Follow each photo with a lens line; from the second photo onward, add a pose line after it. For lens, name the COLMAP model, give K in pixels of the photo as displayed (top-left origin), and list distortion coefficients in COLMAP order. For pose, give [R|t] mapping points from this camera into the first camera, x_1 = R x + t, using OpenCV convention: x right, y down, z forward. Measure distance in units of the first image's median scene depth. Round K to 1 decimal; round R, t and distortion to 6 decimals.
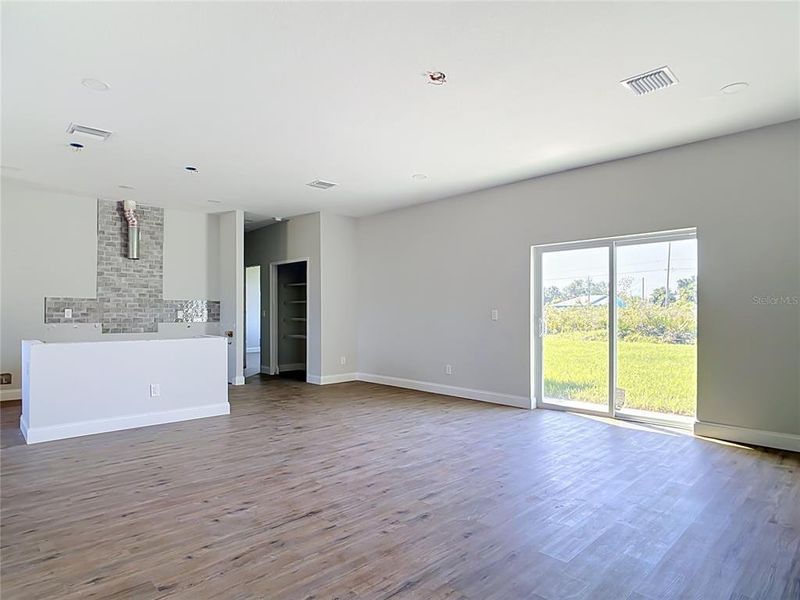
lens RADIAL K [[464.8, 0, 406.1], [0, 464.8, 318.7], [0, 0, 1]] dist [-0.032104, 0.011334]
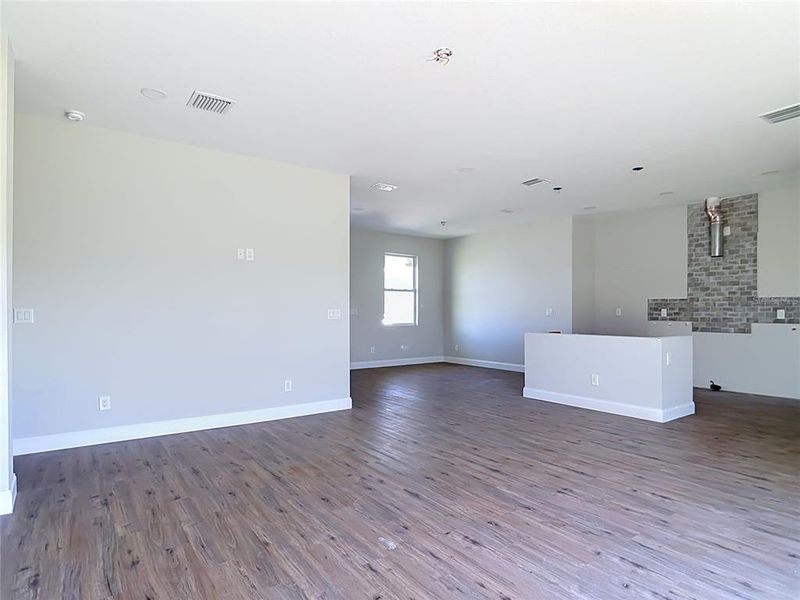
lens RADIAL K [[464.8, 0, 402.3], [0, 464.8, 309.0], [0, 0, 1]] dist [-0.032104, 0.011334]
pose [[-0.152823, -0.005784, -0.988237, 0.475355], [-0.017258, 0.999846, -0.003183, -0.005020], [0.988103, 0.016568, -0.152899, 0.513065]]
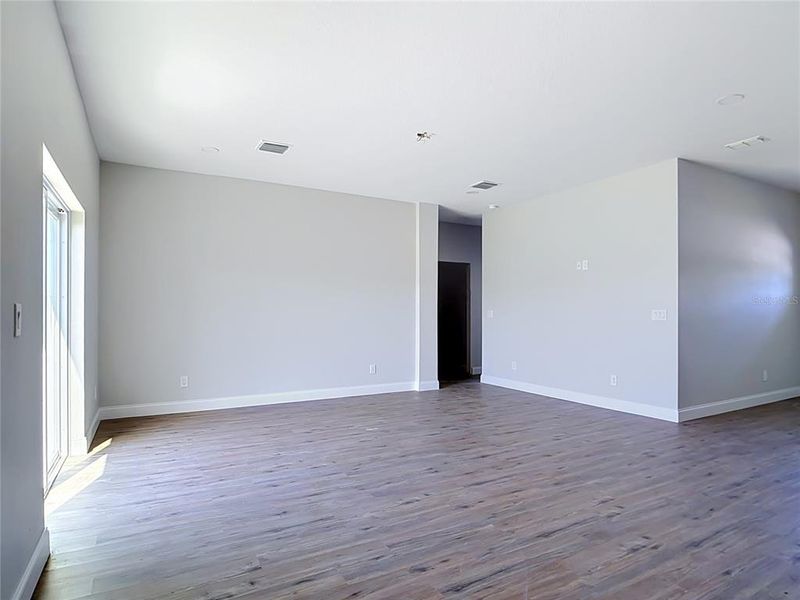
lens RADIAL K [[464.8, 0, 403.4], [0, 464.8, 308.8], [0, 0, 1]] dist [-0.032104, 0.011334]
pose [[-0.965145, -0.005526, 0.261656, -0.109794], [-0.000874, 0.999840, 0.017891, -0.020205], [-0.261713, 0.017039, -0.964995, 1.117628]]
